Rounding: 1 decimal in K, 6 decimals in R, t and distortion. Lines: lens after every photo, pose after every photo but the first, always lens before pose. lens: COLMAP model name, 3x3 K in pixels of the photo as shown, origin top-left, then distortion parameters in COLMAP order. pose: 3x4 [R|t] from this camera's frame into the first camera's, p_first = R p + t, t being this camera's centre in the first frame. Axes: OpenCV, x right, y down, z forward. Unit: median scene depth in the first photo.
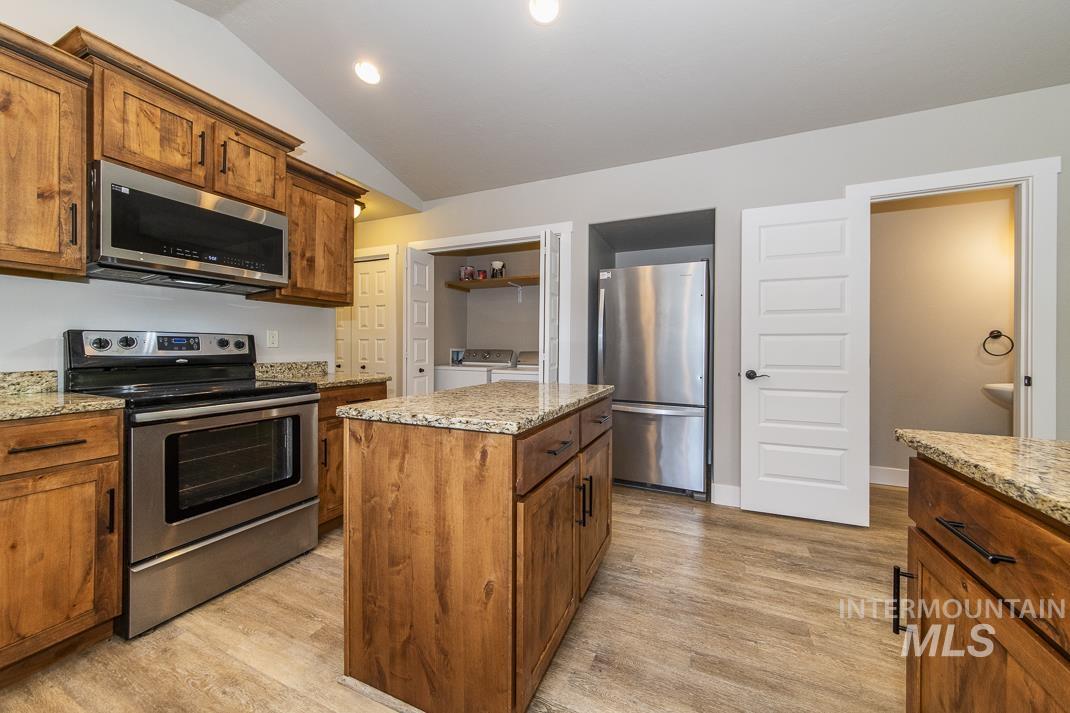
lens RADIAL K [[393.0, 0, 535.7], [0, 393.0, 346.4], [0, 0, 1]] dist [-0.000165, 0.000006]
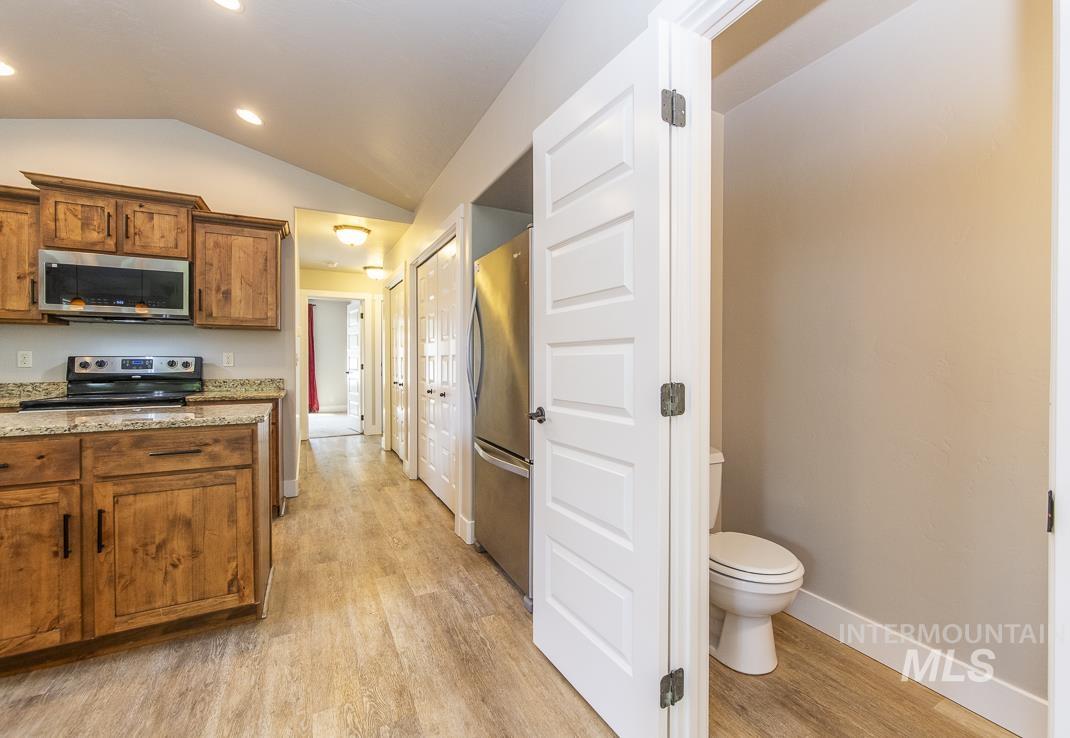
lens RADIAL K [[461.0, 0, 549.9], [0, 461.0, 364.3], [0, 0, 1]] dist [-0.001062, 0.000459]
pose [[0.786041, -0.001450, -0.618172, 1.403615], [0.005696, 0.999972, 0.004898, -0.007893], [0.618148, -0.007371, 0.786027, 0.688314]]
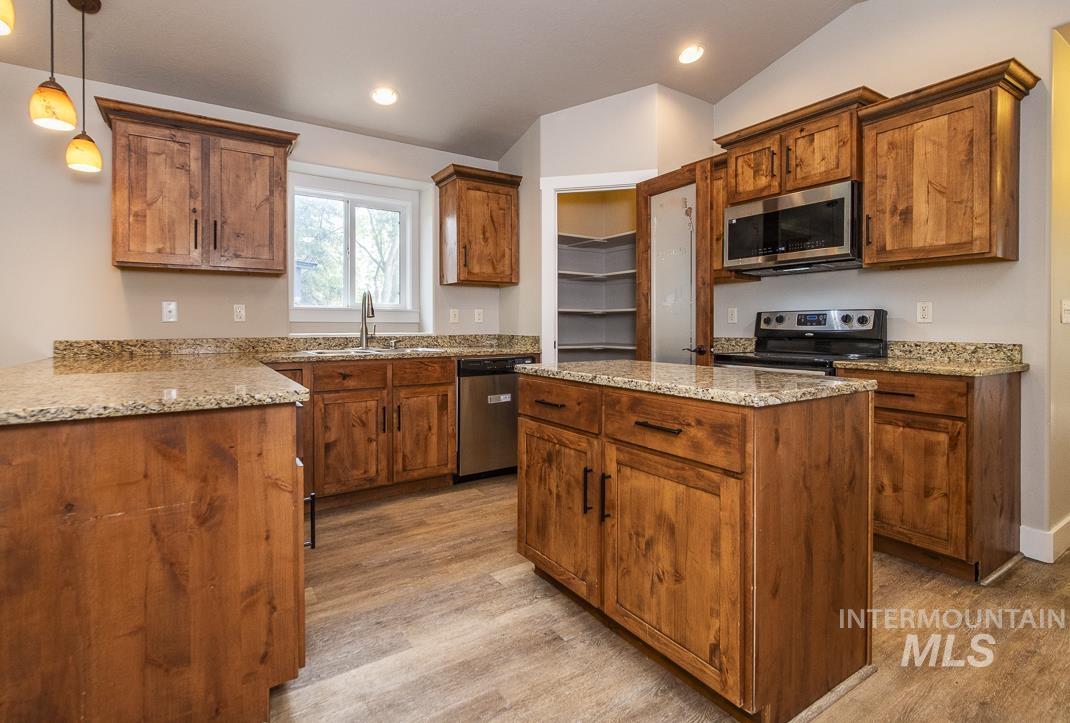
lens RADIAL K [[502.6, 0, 512.0], [0, 502.6, 326.8], [0, 0, 1]] dist [0.000018, -0.000252]
pose [[-0.559842, -0.004899, -0.828585, 0.958161], [-0.003611, 0.999987, -0.003472, 0.024829], [0.828592, 0.001049, -0.559853, 1.223779]]
